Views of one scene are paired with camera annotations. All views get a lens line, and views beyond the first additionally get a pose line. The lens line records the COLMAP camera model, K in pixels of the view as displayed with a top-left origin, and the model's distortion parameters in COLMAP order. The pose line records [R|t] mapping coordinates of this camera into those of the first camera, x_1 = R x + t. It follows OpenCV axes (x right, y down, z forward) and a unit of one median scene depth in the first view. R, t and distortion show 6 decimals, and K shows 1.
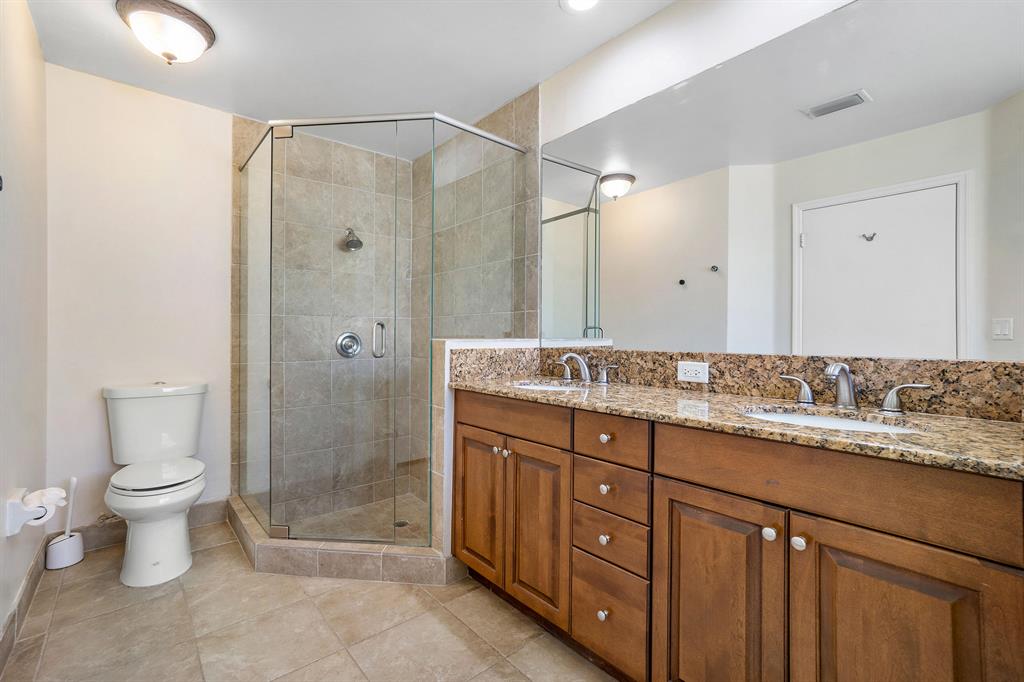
lens RADIAL K [[455.1, 0, 506.1], [0, 455.1, 336.4], [0, 0, 1]] dist [-0.002004, 0.000025]
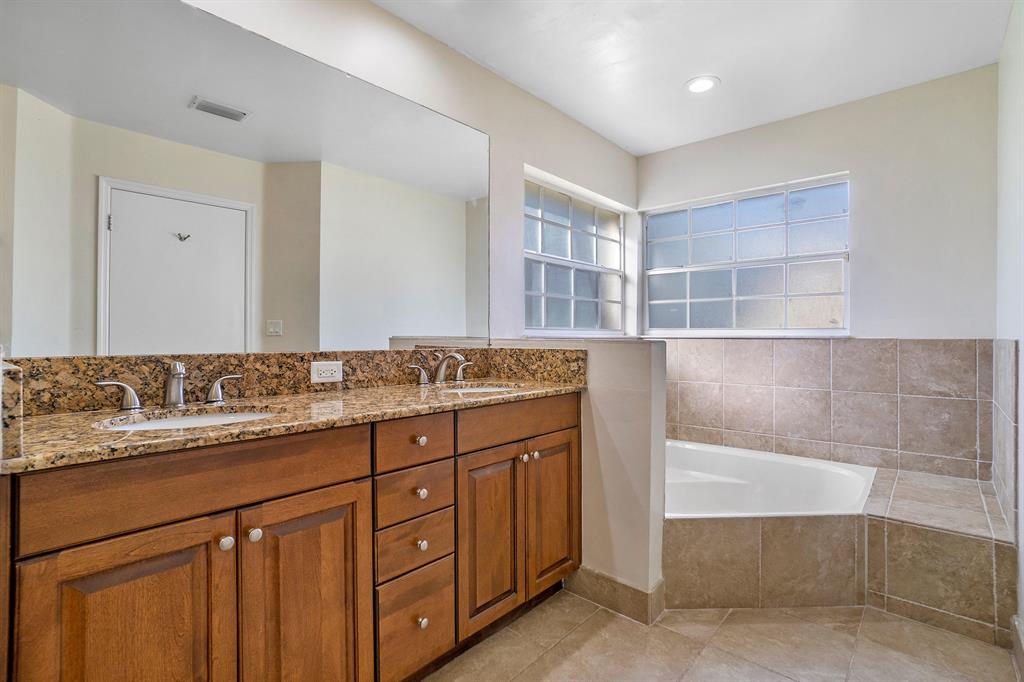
lens RADIAL K [[470.2, 0, 512.0], [0, 470.2, 341.0], [0, 0, 1]] dist [-0.032508, -0.000443]
pose [[-0.127892, -0.013211, 0.991700, -0.614250], [-0.002997, 0.999912, 0.012934, -0.001362], [-0.991784, -0.001318, -0.127920, 0.730039]]
